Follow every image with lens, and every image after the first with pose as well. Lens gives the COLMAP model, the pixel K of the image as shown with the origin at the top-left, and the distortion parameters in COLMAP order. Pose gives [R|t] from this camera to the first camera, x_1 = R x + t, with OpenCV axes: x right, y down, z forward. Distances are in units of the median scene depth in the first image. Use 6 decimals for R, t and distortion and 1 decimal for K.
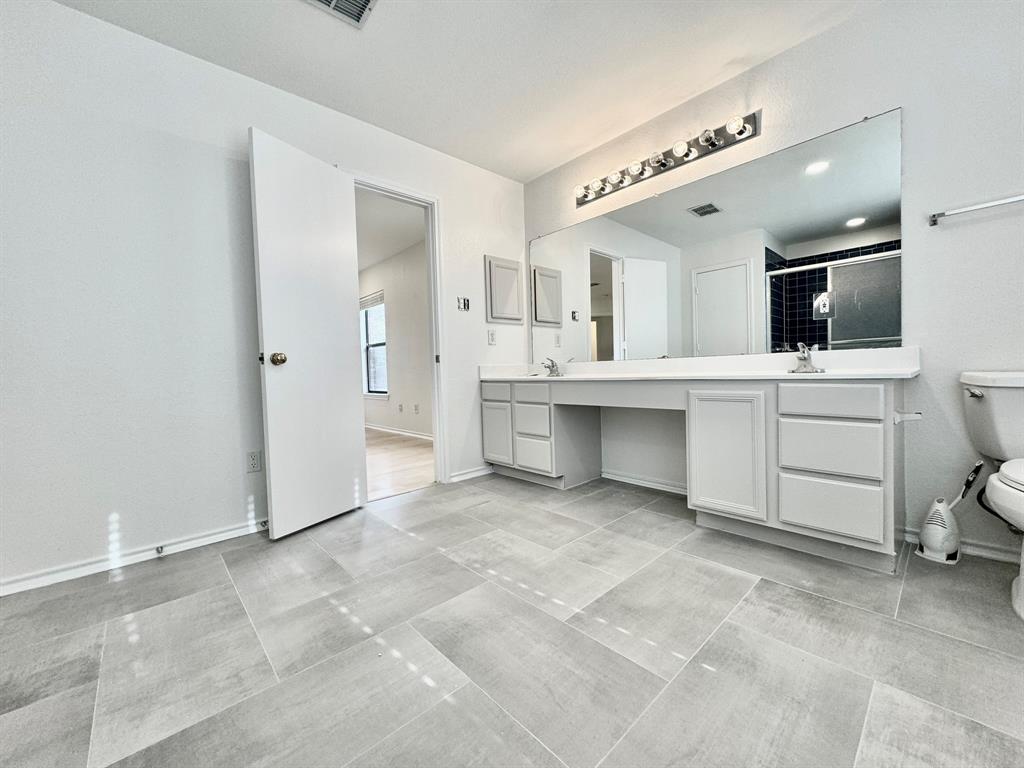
lens RADIAL K [[408.7, 0, 509.1], [0, 408.7, 383.5], [0, 0, 1]] dist [-0.000949, 0.000116]
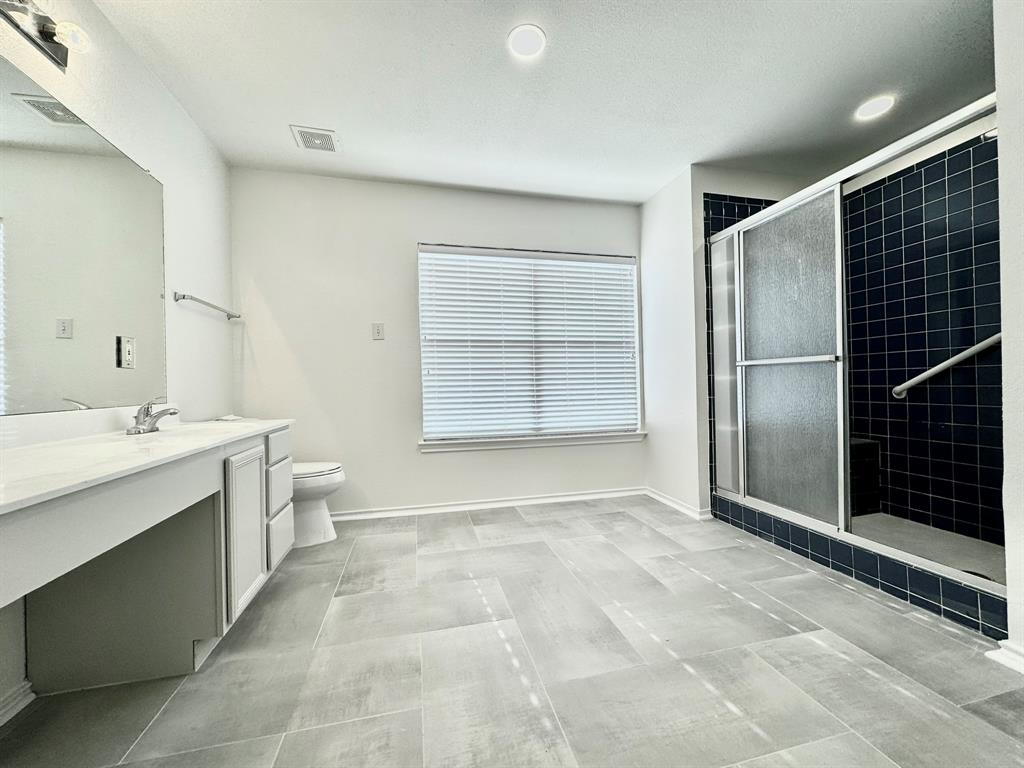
lens RADIAL K [[408.7, 0, 509.1], [0, 408.7, 383.5], [0, 0, 1]] dist [-0.000949, 0.000116]
pose [[-0.871955, 0.050642, 0.486960, -0.450726], [0.065824, 0.997732, 0.014105, -0.124999], [-0.485141, 0.044352, -0.873310, 1.908457]]
